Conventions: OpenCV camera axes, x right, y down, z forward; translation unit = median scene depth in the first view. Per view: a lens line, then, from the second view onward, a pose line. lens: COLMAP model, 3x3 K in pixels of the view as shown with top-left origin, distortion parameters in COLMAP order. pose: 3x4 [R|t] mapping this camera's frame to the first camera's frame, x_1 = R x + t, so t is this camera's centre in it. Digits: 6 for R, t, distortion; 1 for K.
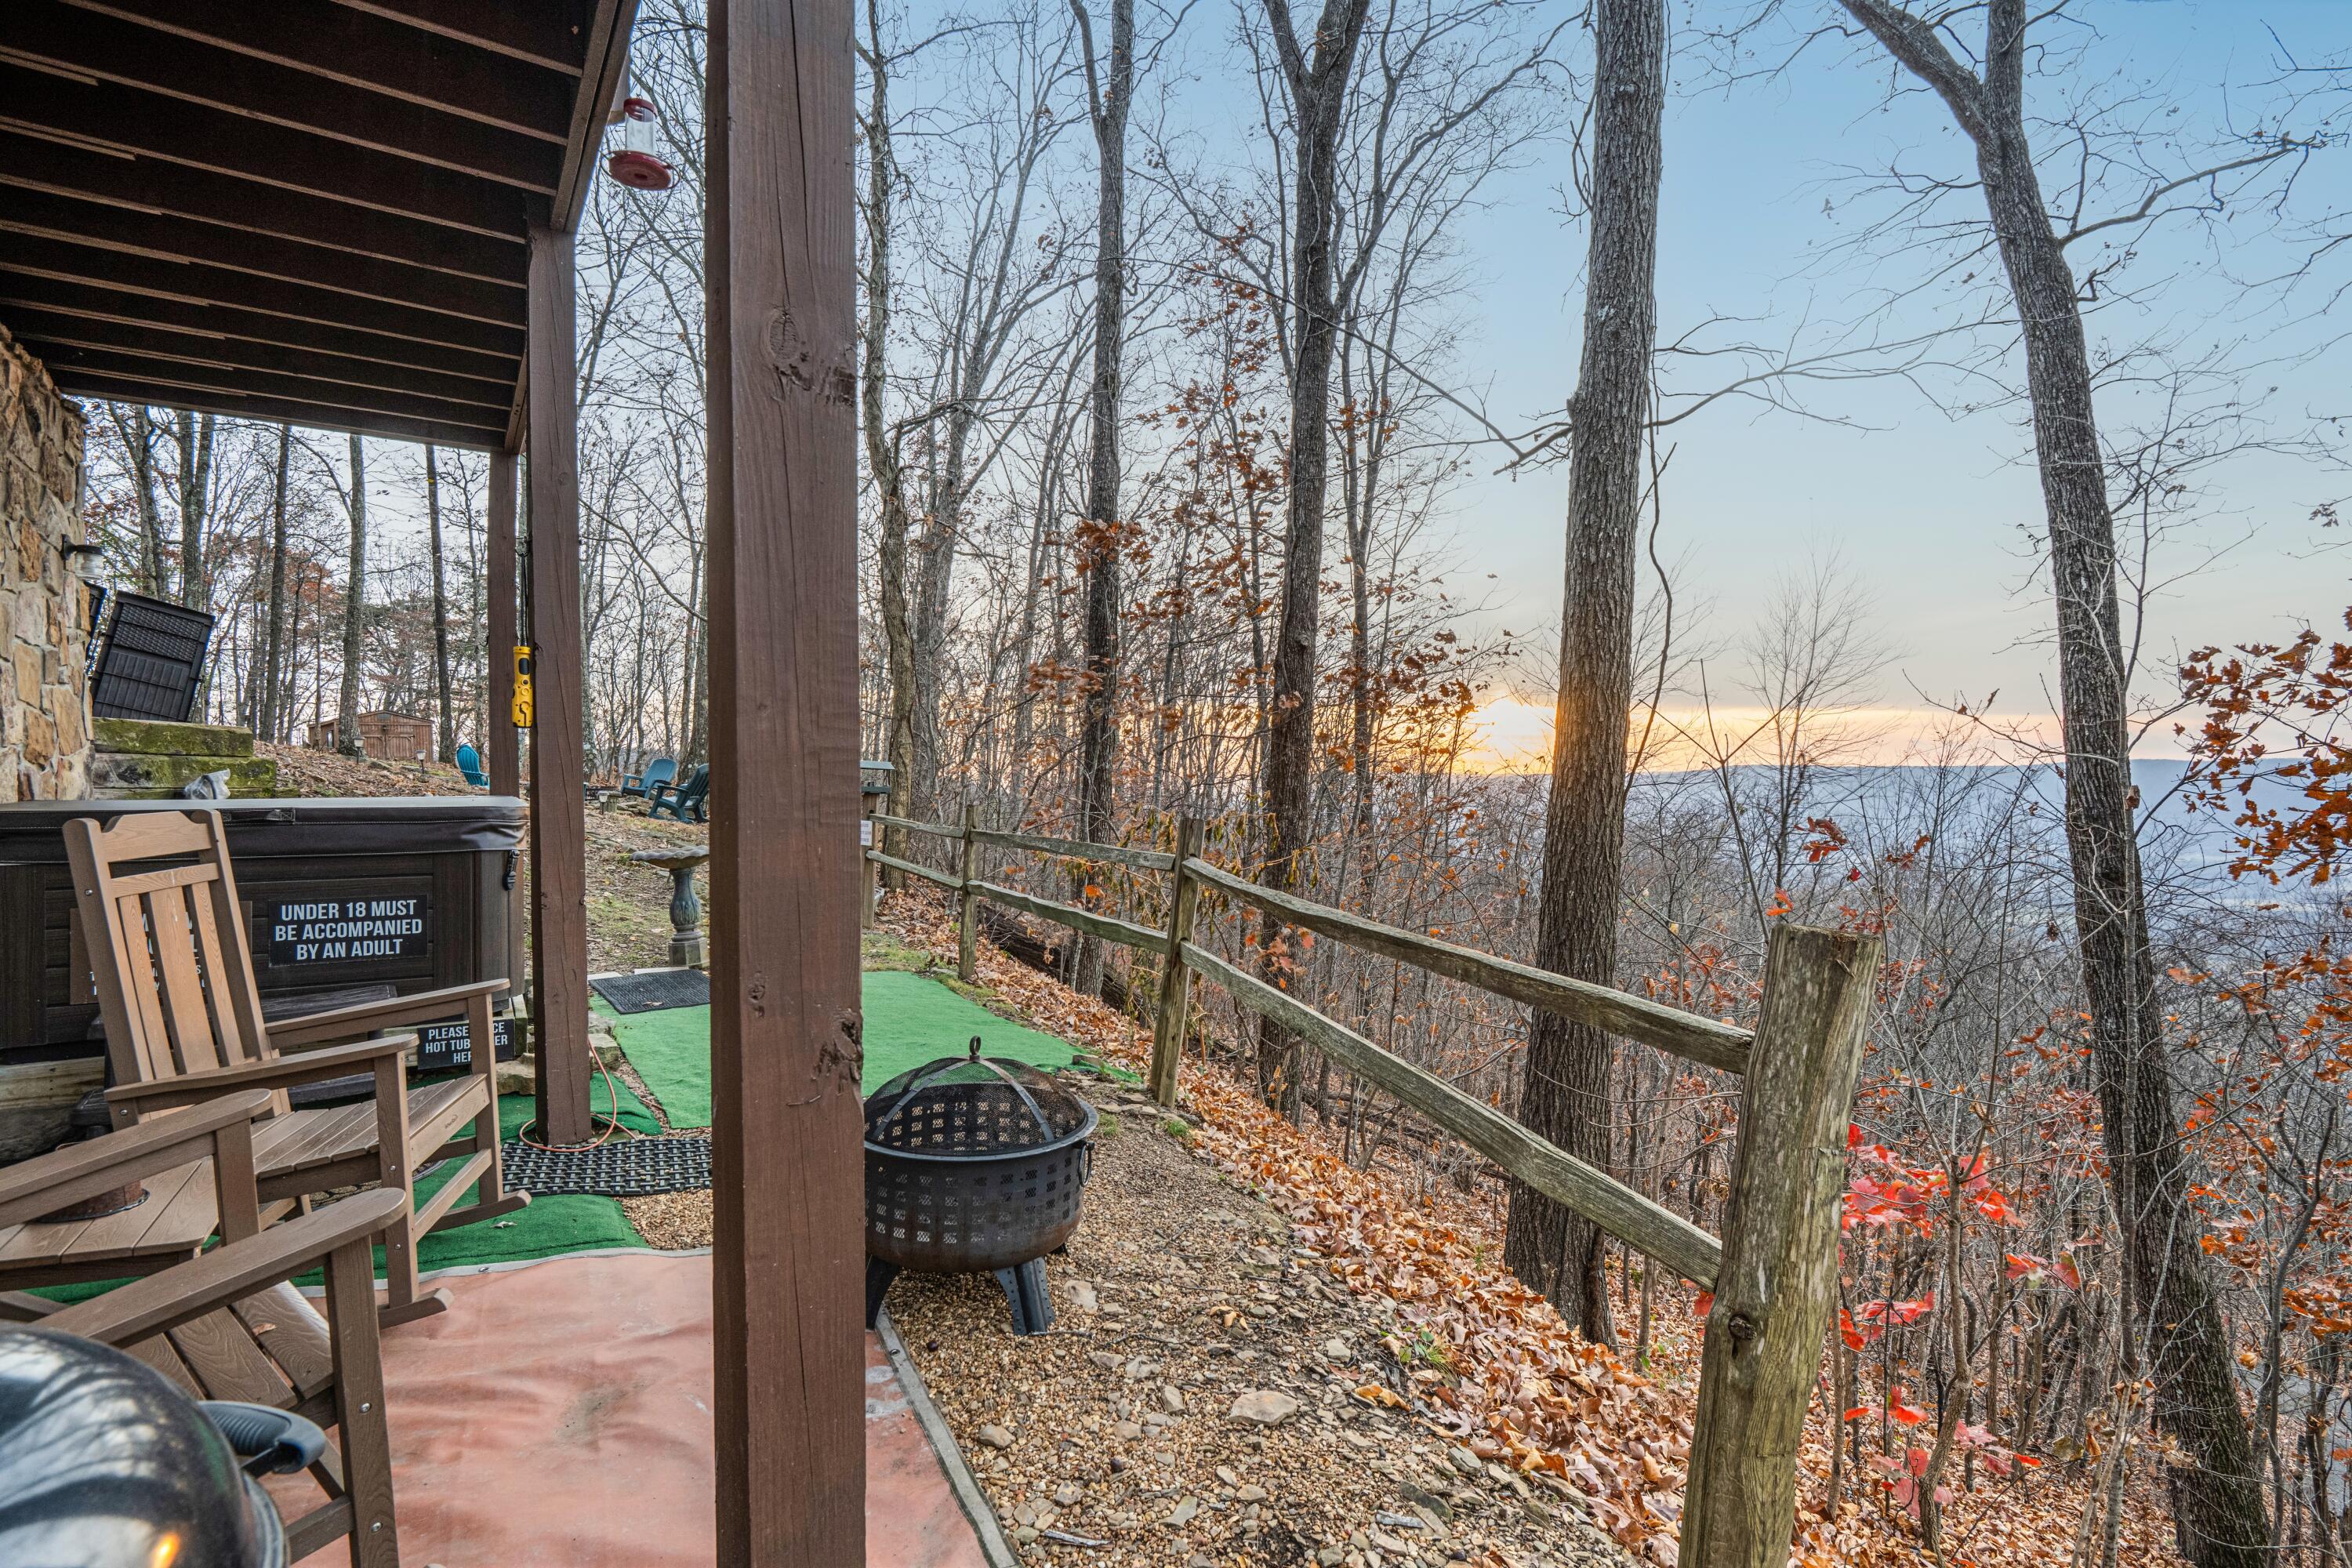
lens RADIAL K [[1101.5, 0, 1180.8], [0, 1101.5, 779.5], [0, 0, 1]] dist [0.002206, -0.001709]
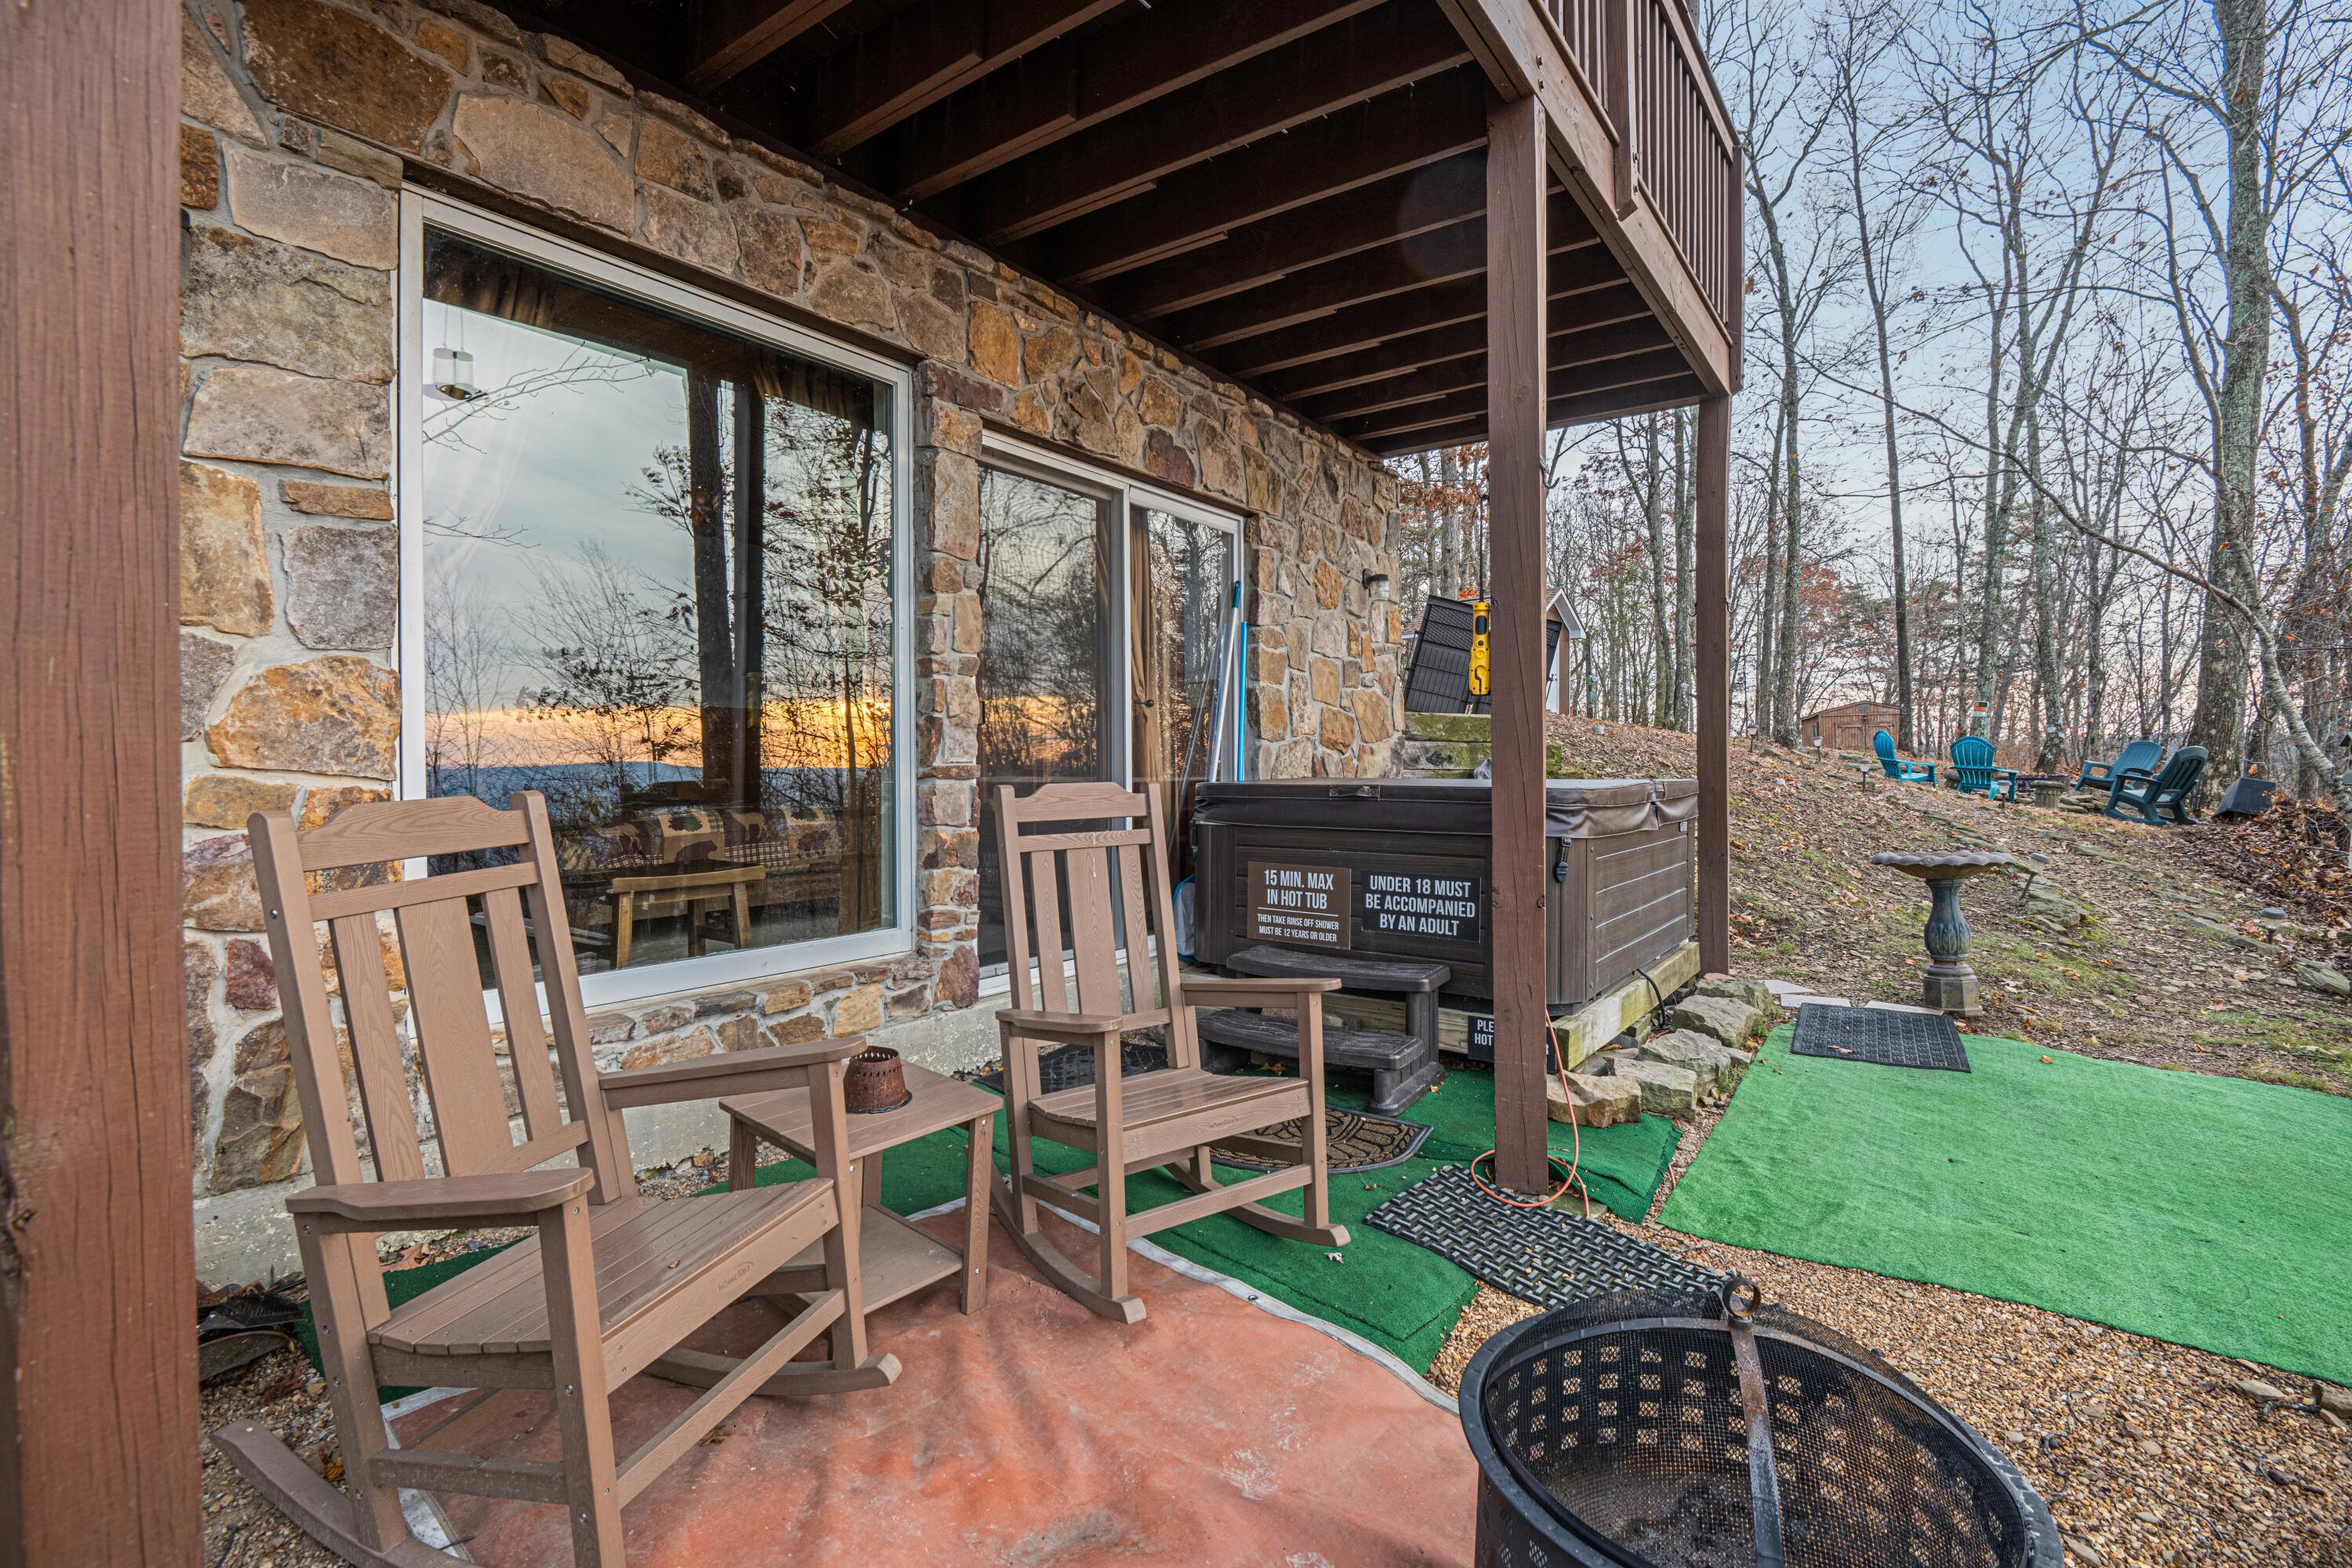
lens RADIAL K [[1101.5, 0, 1174.3], [0, 1101.5, 778.5], [0, 0, 1]] dist [0.002206, -0.001709]
pose [[0.344730, 0.010094, -0.938648, 0.115909], [-0.002138, 0.999948, 0.009968, 0.008039], [0.938700, -0.001430, 0.344733, 0.396010]]
